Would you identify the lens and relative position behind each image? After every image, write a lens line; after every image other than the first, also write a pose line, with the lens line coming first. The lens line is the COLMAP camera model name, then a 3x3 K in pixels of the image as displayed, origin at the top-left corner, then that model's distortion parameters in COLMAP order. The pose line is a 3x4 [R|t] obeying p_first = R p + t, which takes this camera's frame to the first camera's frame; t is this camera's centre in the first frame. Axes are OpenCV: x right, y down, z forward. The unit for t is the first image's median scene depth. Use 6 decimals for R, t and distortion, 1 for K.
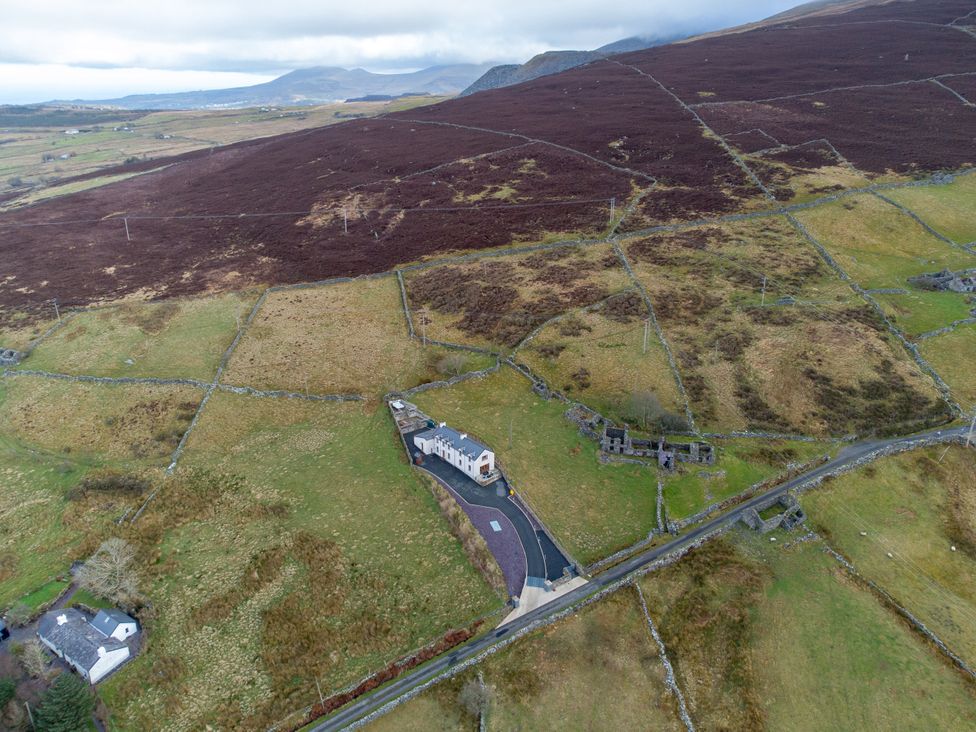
lens RADIAL K [[723.7, 0, 489.3], [0, 723.7, 364.3], [0, 0, 1]] dist [0.007540, 0.001061]
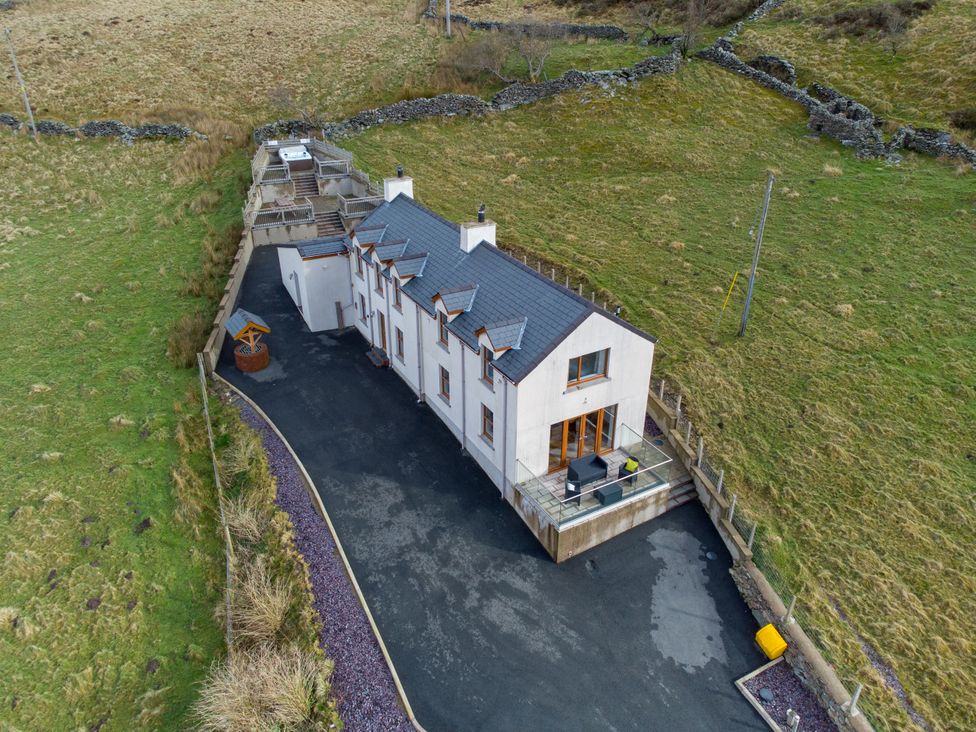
lens RADIAL K [[723.7, 0, 485.5], [0, 723.7, 365.6], [0, 0, 1]] dist [0.007540, 0.001061]
pose [[0.980277, 0.086446, -0.177717, -0.000663], [-0.064950, 0.990228, 0.123410, 0.110163], [0.186648, -0.109433, 0.976313, 0.840062]]
